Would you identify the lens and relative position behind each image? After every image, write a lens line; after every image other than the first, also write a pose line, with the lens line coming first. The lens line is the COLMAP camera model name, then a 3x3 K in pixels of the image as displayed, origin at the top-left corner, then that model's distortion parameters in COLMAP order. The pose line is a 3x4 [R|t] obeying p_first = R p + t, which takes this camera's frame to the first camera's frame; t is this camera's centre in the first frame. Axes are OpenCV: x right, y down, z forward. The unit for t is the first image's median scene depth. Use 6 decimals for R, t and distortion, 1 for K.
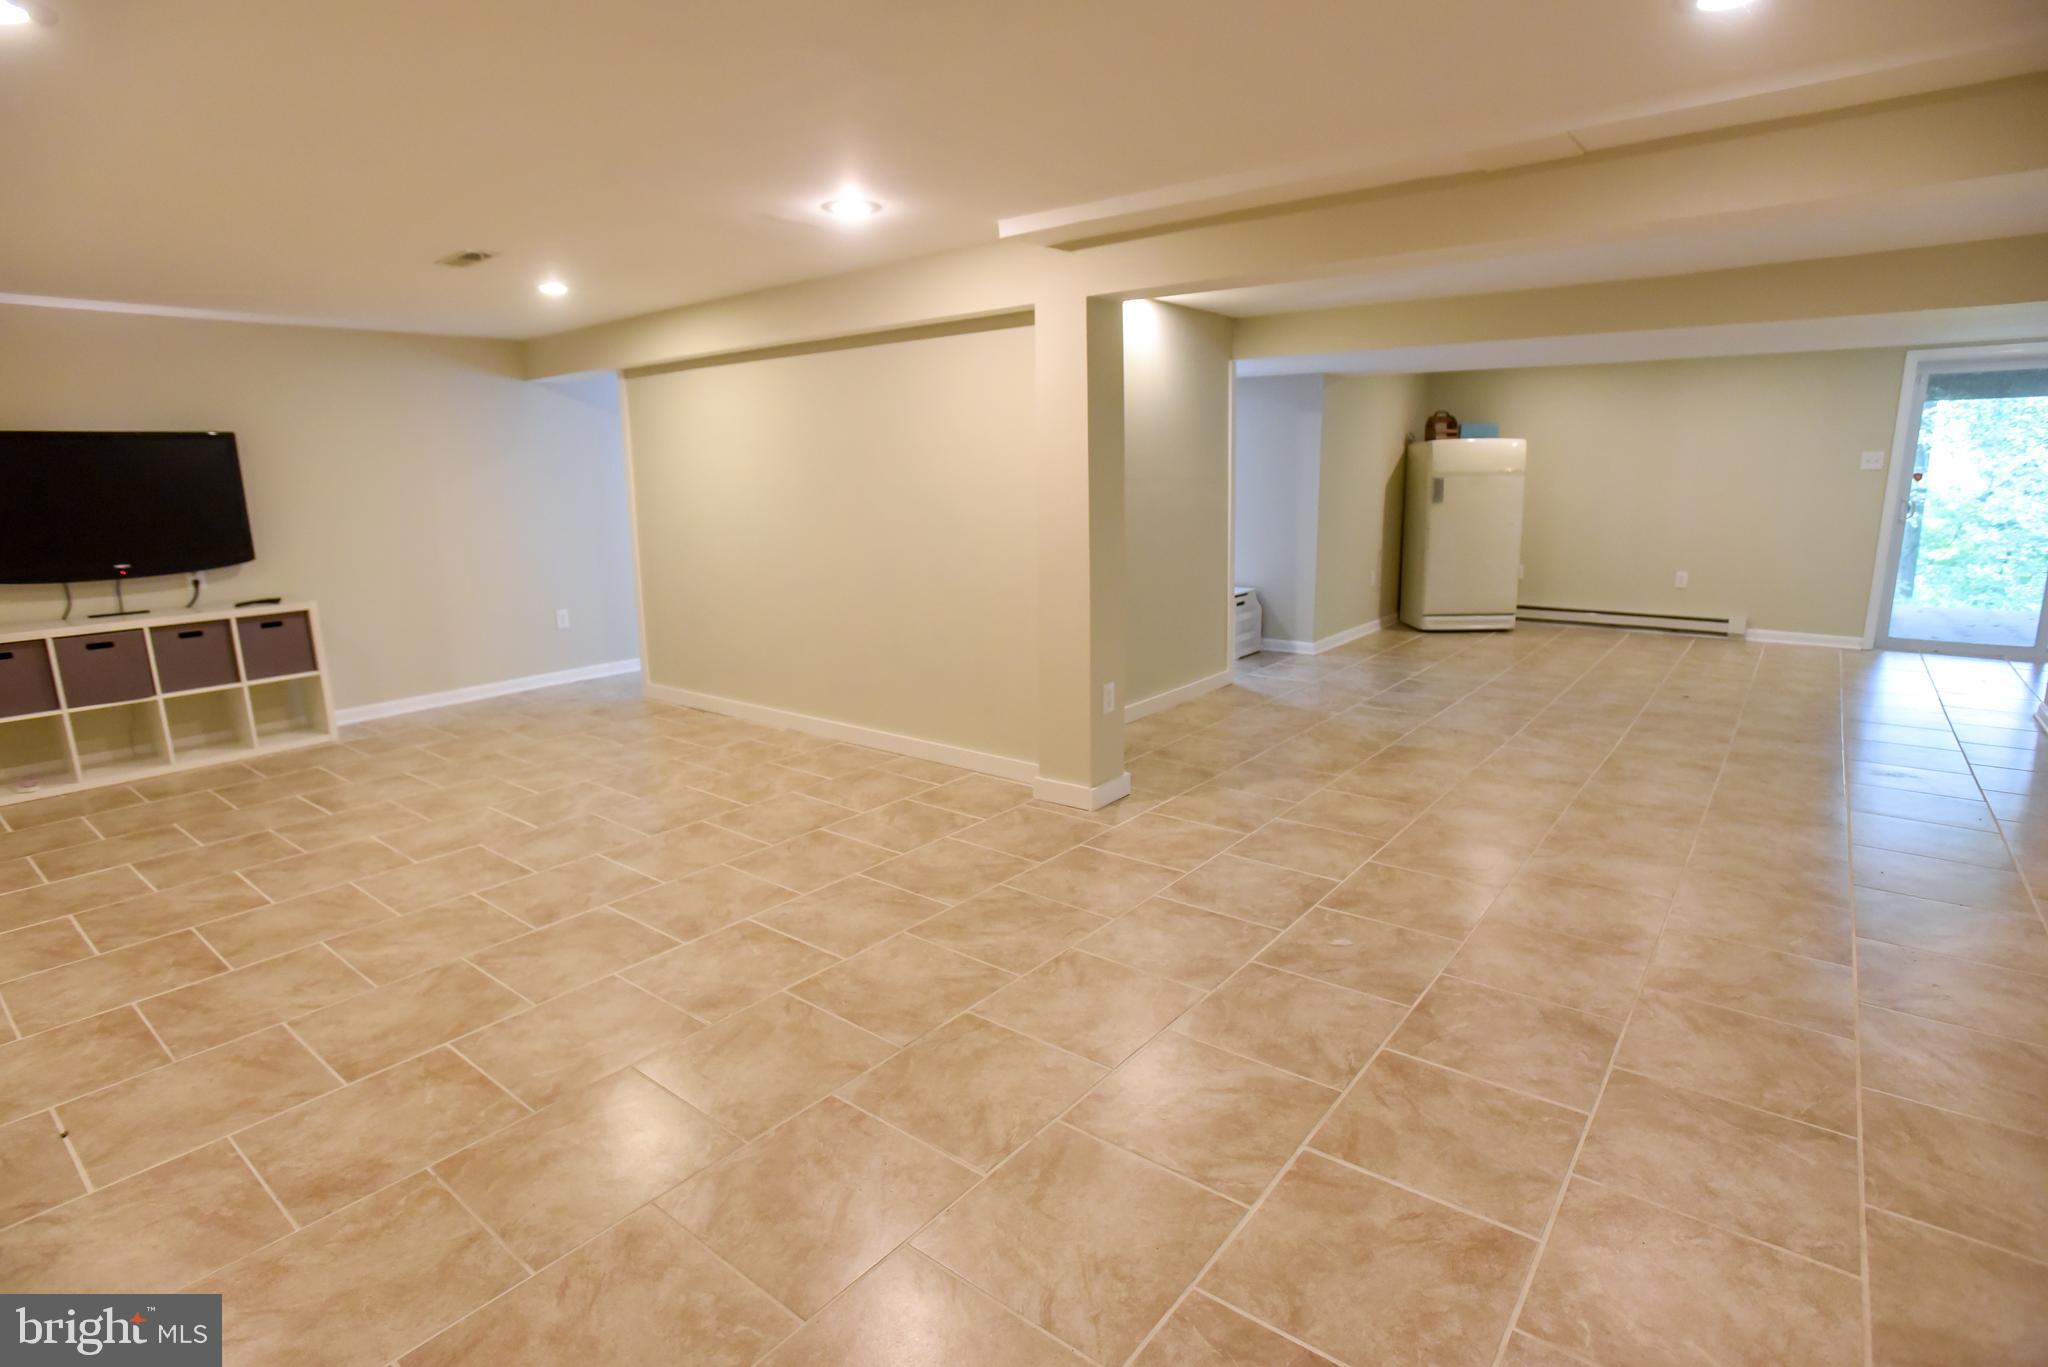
lens RADIAL K [[1021.1, 0, 1024.0], [0, 1021.1, 683.5], [0, 0, 1]] dist [-0.065963, 0.029488]
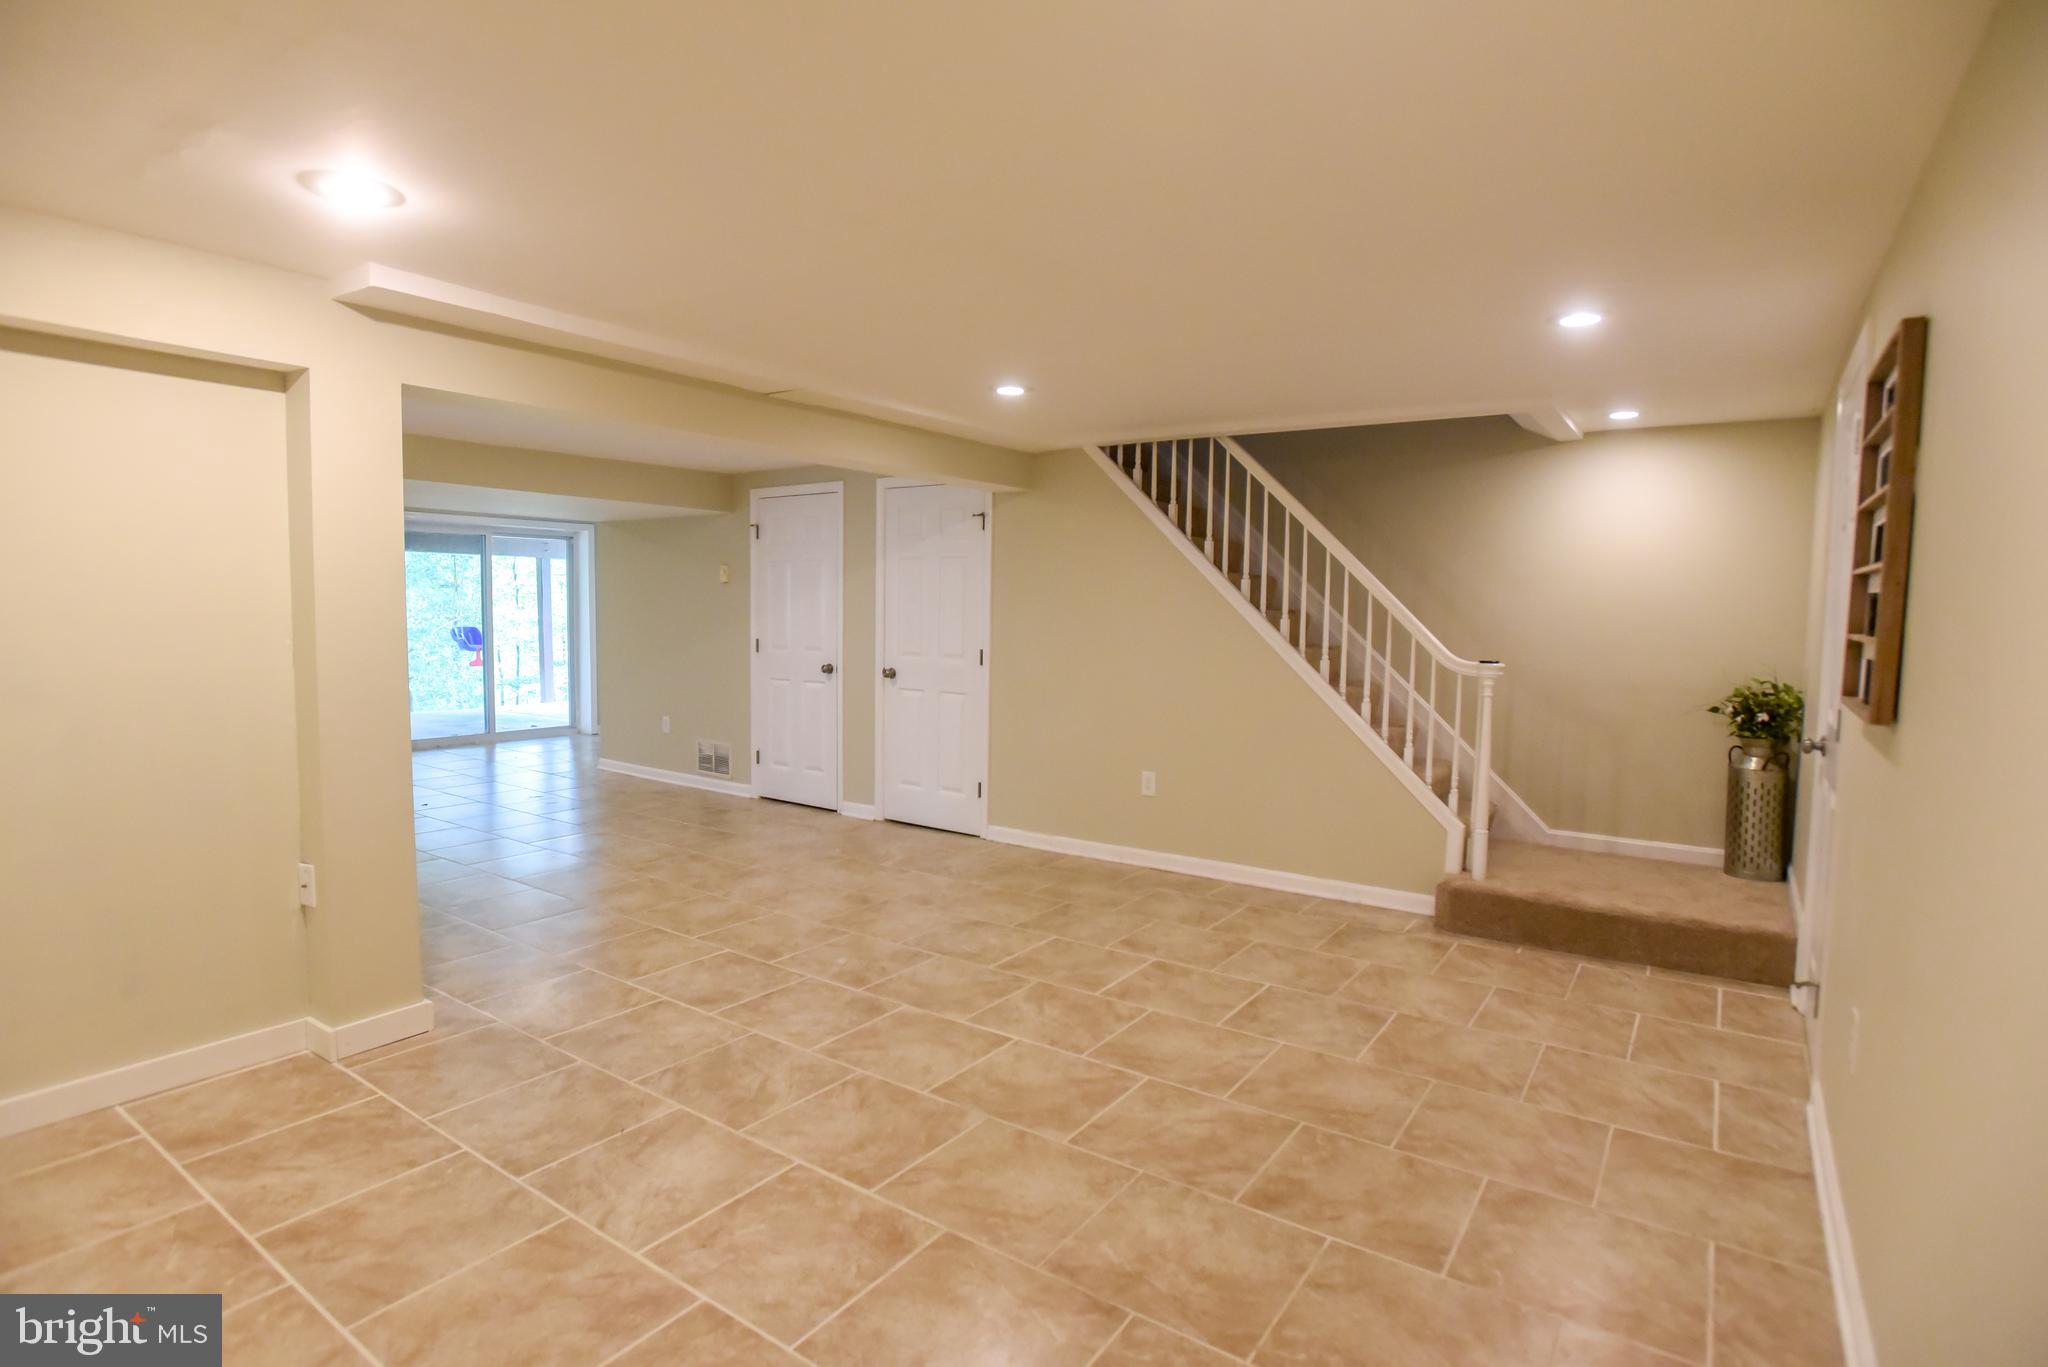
lens RADIAL K [[1021.1, 0, 1024.0], [0, 1021.1, 683.5], [0, 0, 1]] dist [-0.065963, 0.029488]
pose [[-0.055939, -0.057501, 0.996777, -0.877520], [0.191715, 0.979144, 0.067243, -0.122113], [-0.979855, 0.194859, -0.043748, 0.681246]]
